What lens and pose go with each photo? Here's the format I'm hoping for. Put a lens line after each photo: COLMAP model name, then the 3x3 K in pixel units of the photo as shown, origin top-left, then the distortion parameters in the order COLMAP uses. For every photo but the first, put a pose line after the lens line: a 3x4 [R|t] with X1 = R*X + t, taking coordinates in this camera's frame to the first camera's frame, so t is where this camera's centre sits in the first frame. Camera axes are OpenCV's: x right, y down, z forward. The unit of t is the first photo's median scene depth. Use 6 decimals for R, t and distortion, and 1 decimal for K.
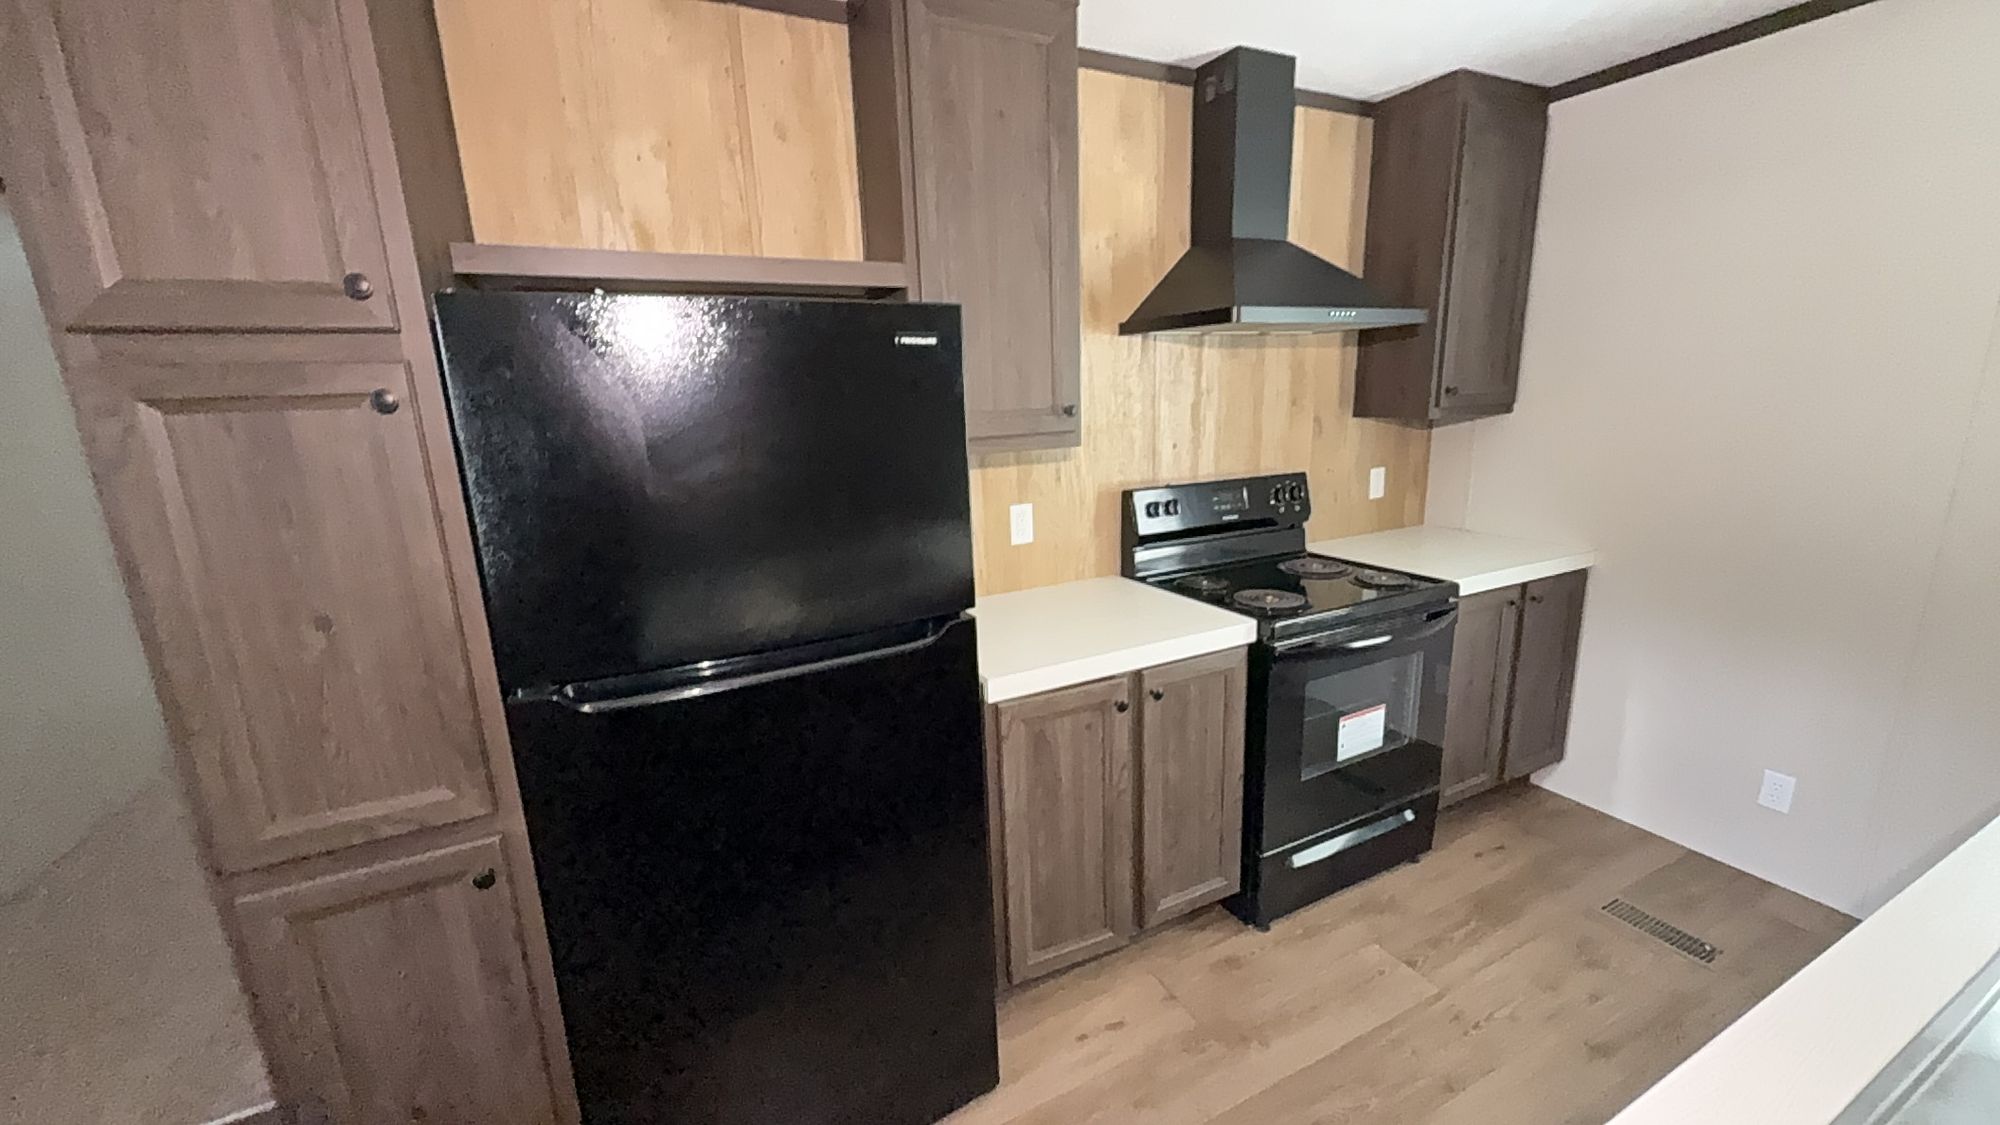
lens RADIAL K [[760.2, 0, 1001.5], [0, 760.2, 560.1], [0, 0, 1]] dist [0.000614, 0.000014]
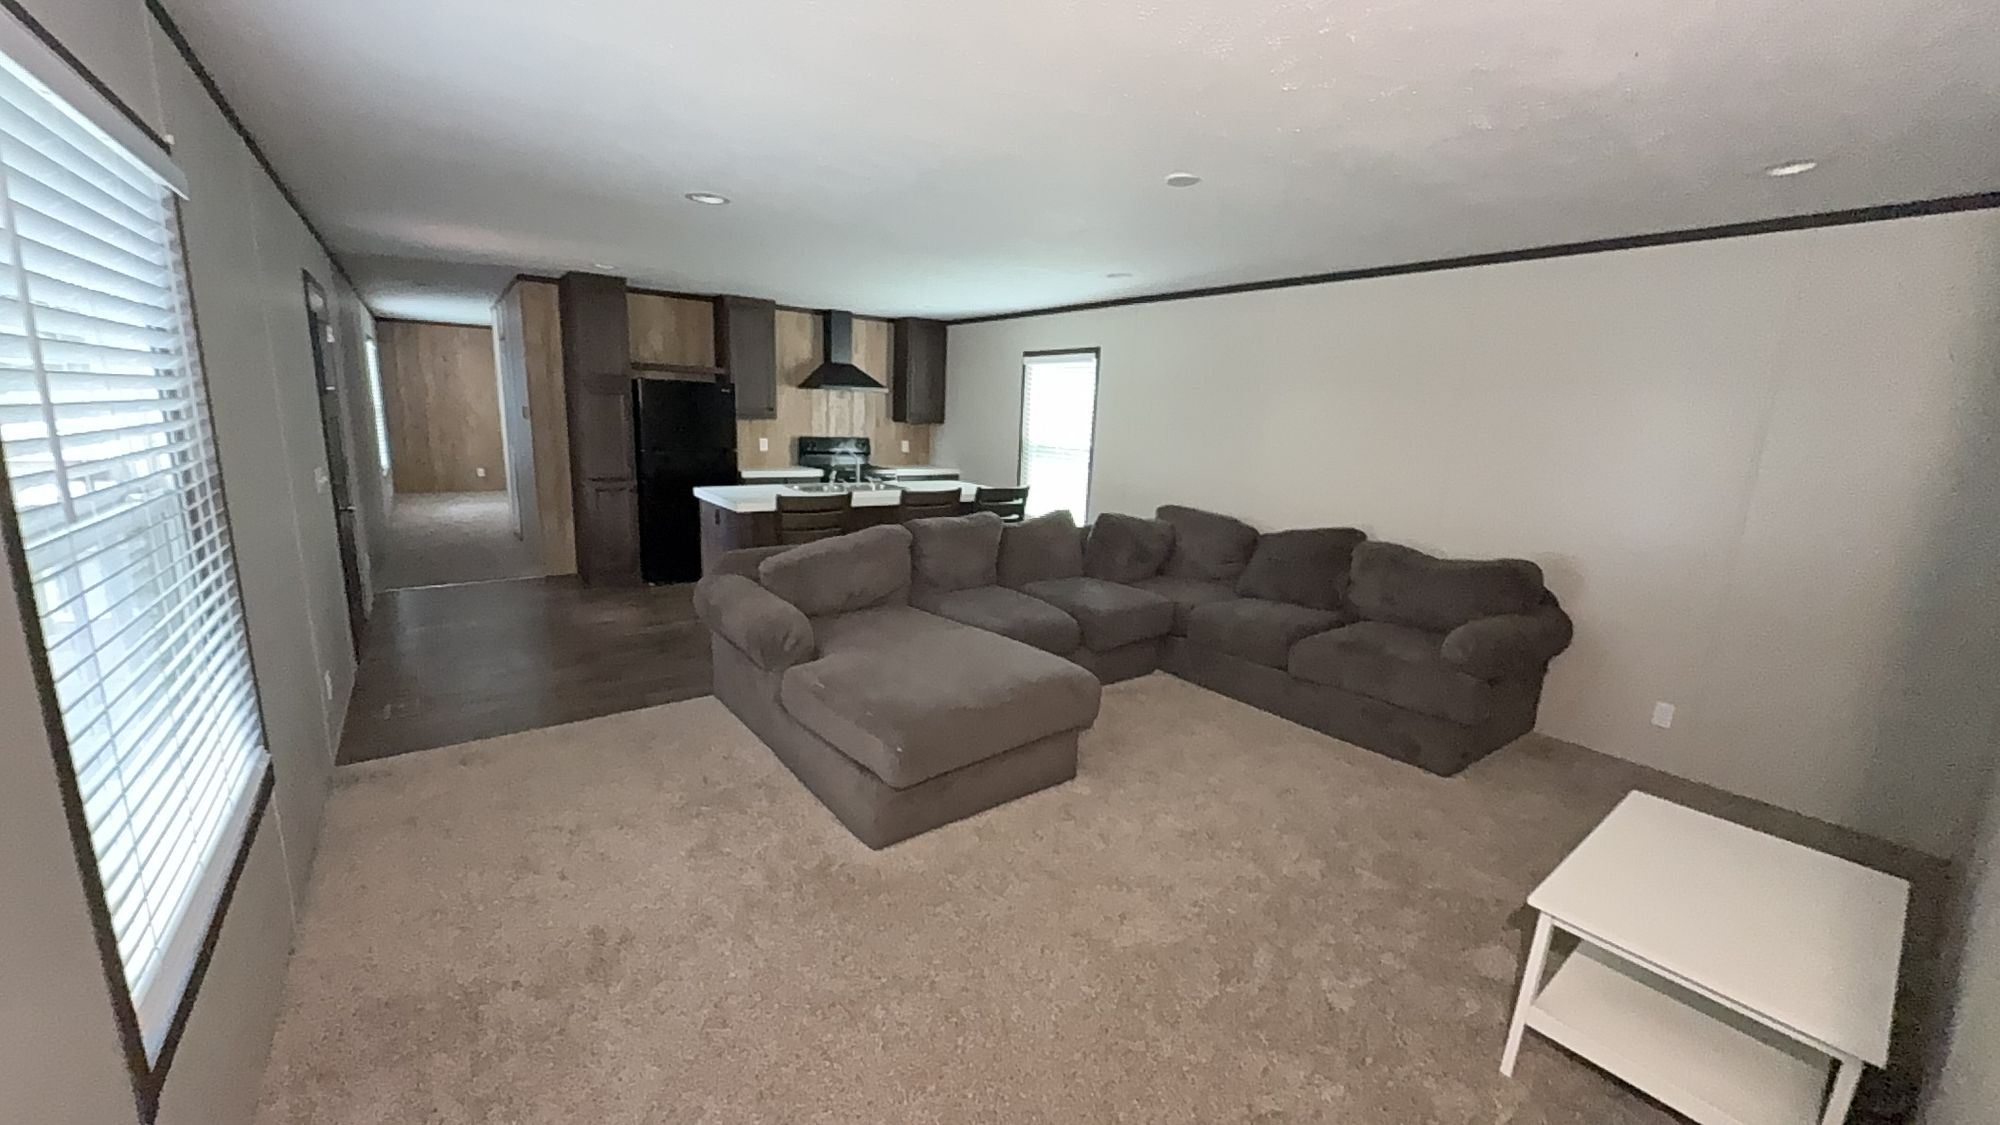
lens RADIAL K [[754.9, 0, 1000.0], [0, 754.9, 562.5], [0, 0, 1]] dist [0.006943, 0.000019]
pose [[0.980600, 0.037303, 0.192437, 0.405330], [-0.032655, 0.999095, -0.027271, 0.499432], [-0.193280, 0.020458, 0.980930, -2.286299]]
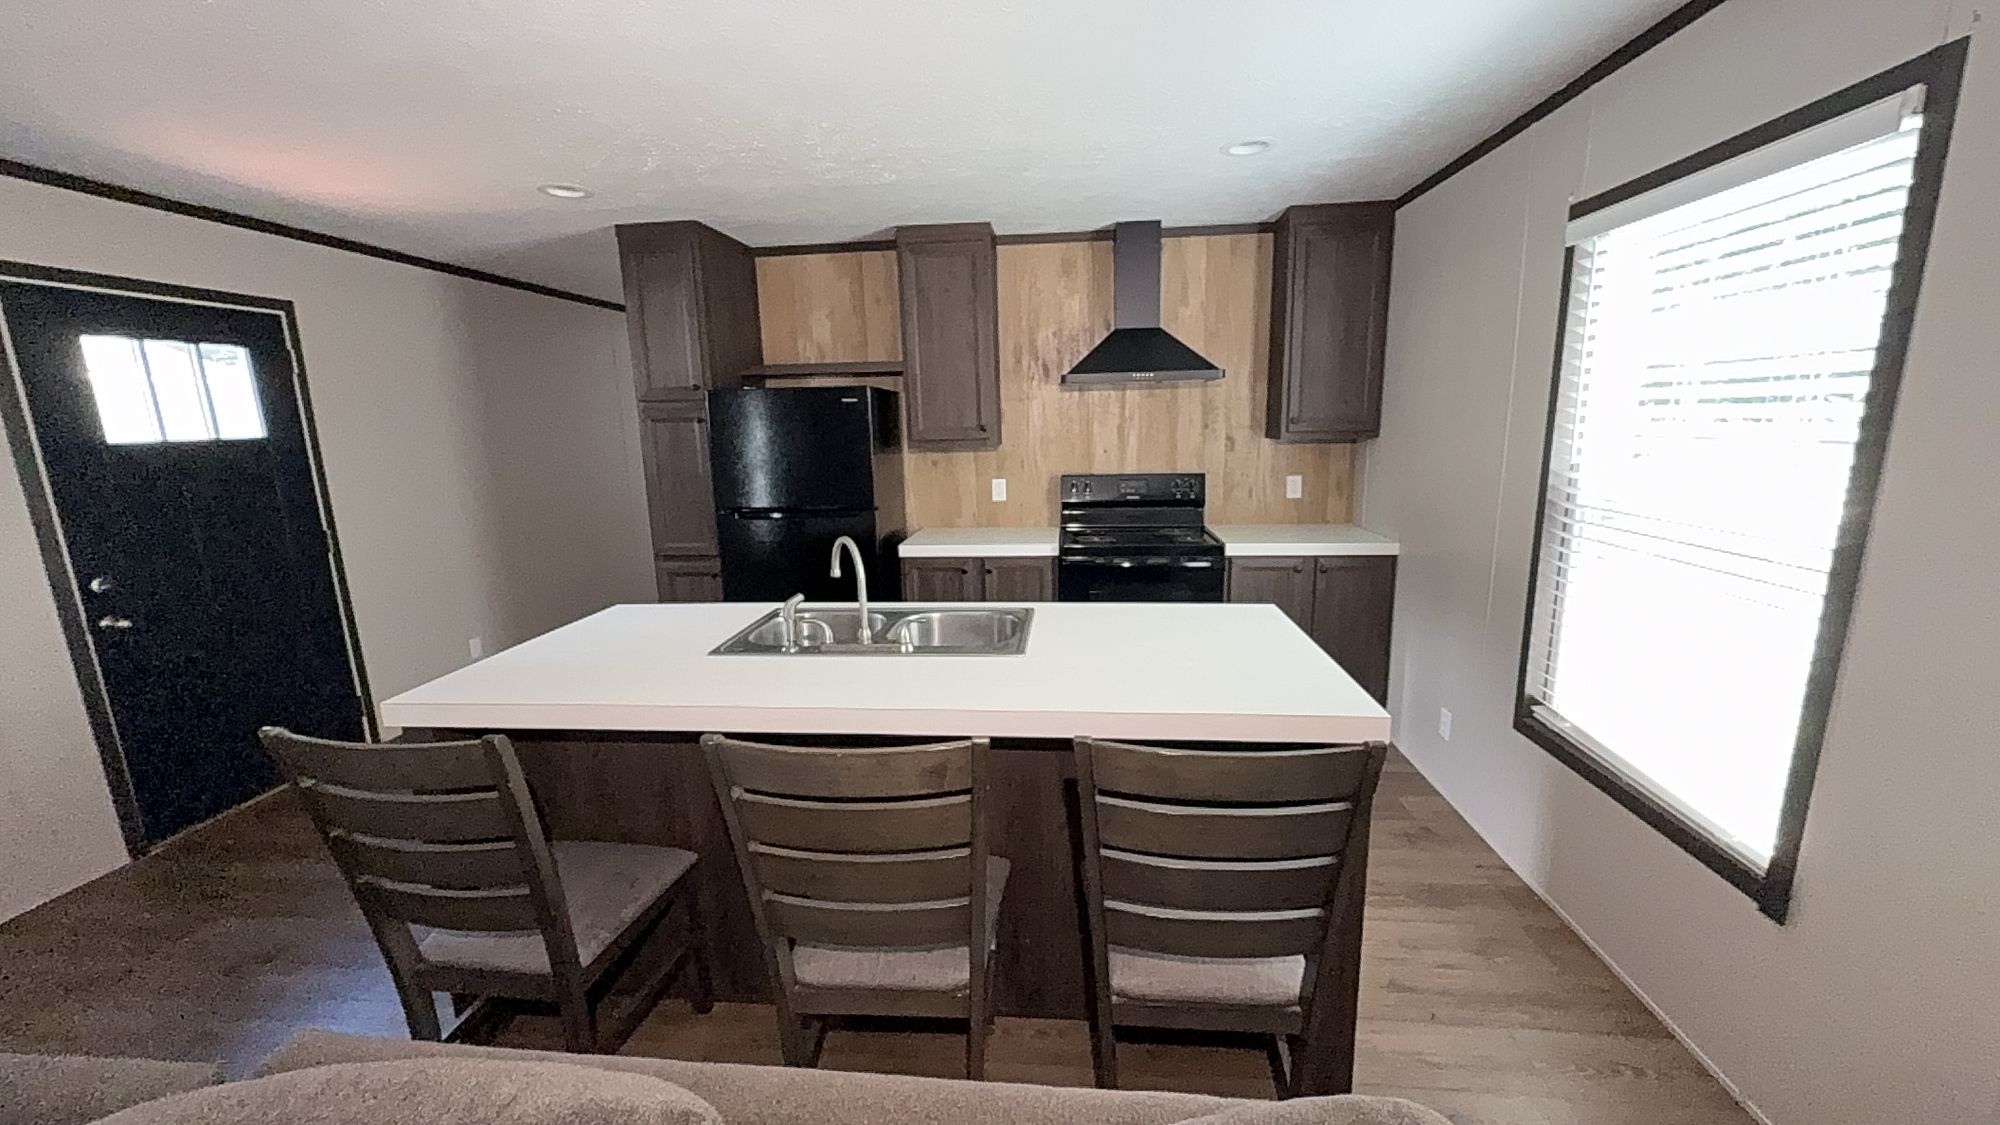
lens RADIAL K [[760.2, 0, 1001.5], [0, 760.2, 560.1], [0, 0, 1]] dist [0.000614, 0.000014]
pose [[0.847849, 0.112553, -0.518154, 0.982223], [-0.120549, 0.992538, 0.018344, 0.084262], [0.516352, 0.046910, 0.855091, -0.537004]]
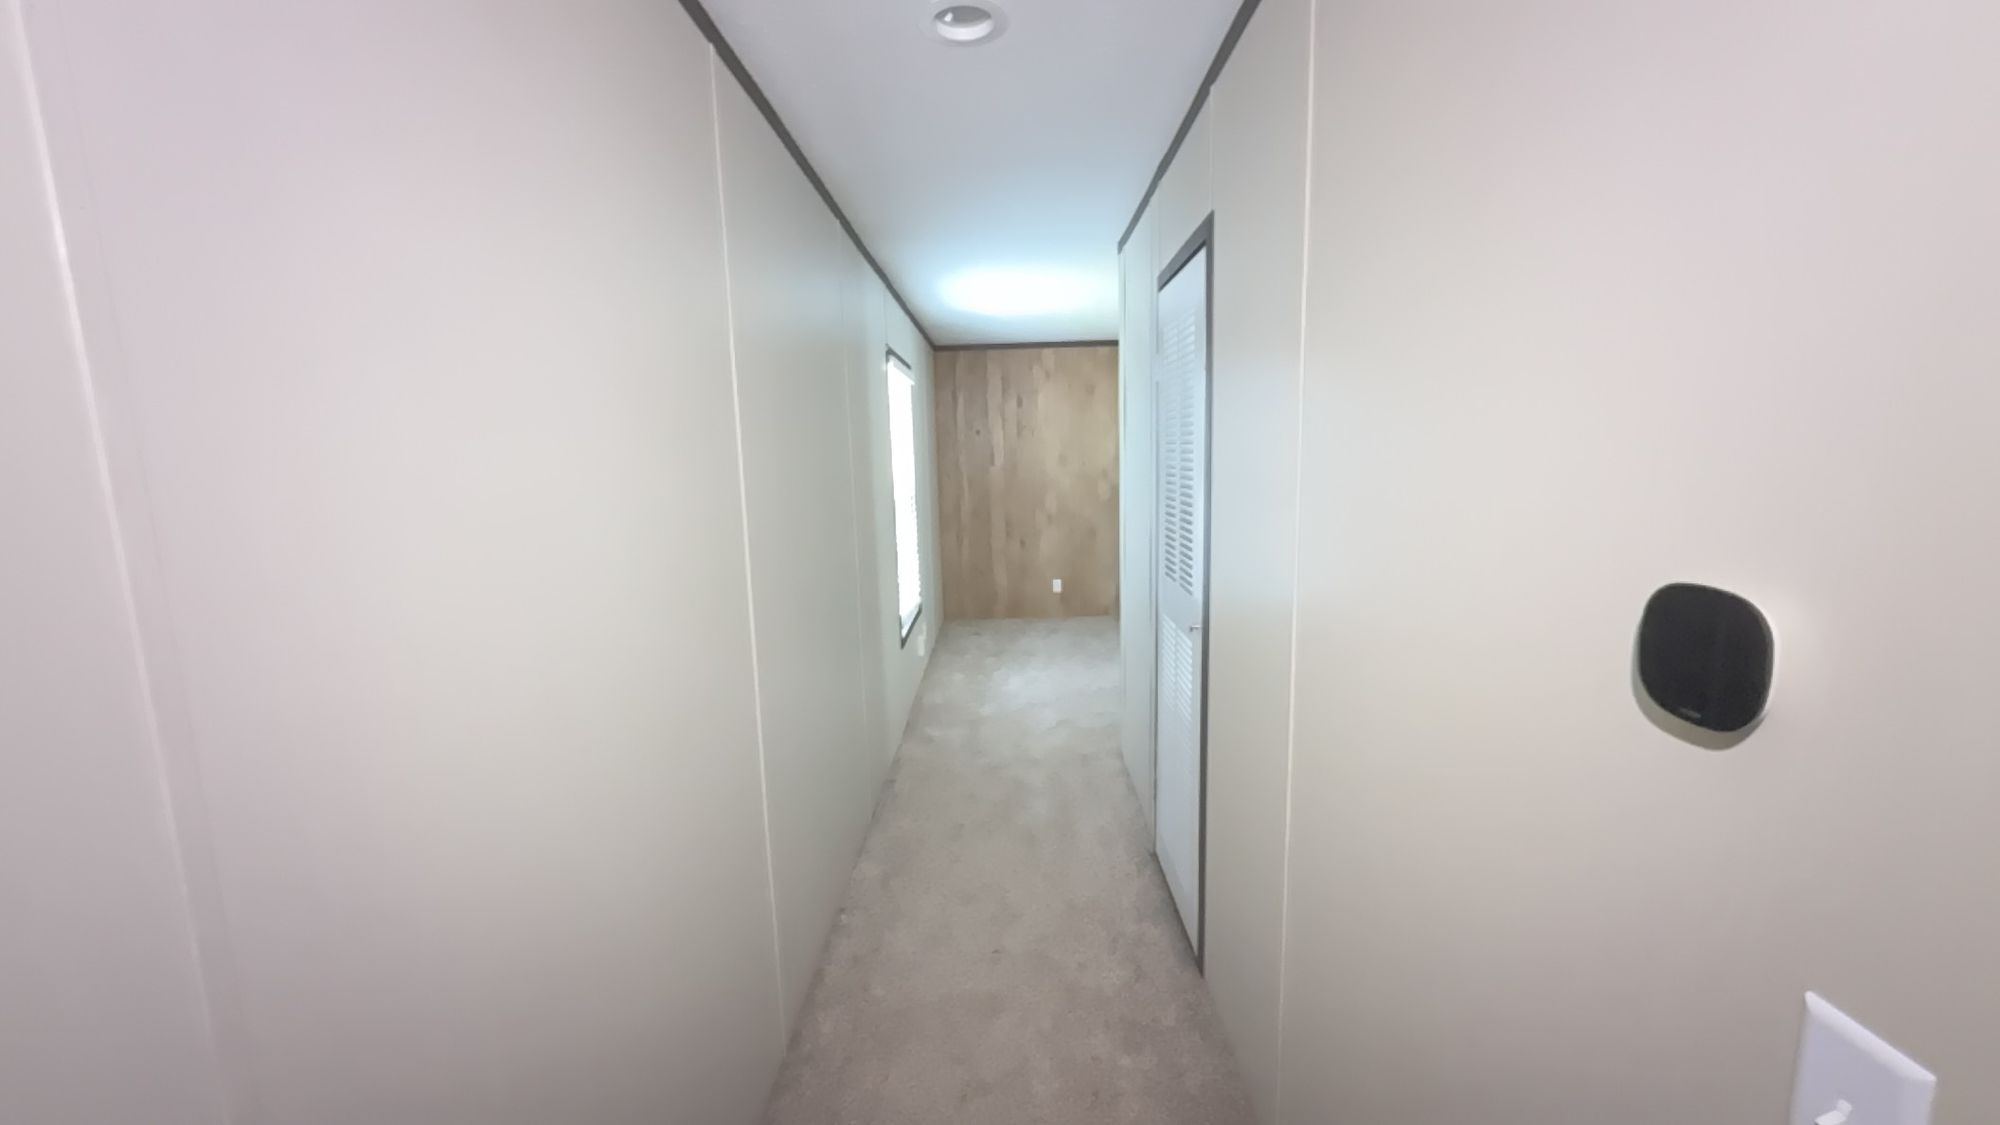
lens RADIAL K [[760.2, 0, 1001.5], [0, 760.2, 560.1], [0, 0, 1]] dist [0.000614, 0.000014]
pose [[0.896044, 0.072265, -0.438045, -0.866216], [-0.102320, 0.993717, -0.045364, -0.046939], [0.432014, 0.085469, 0.897808, 0.390906]]
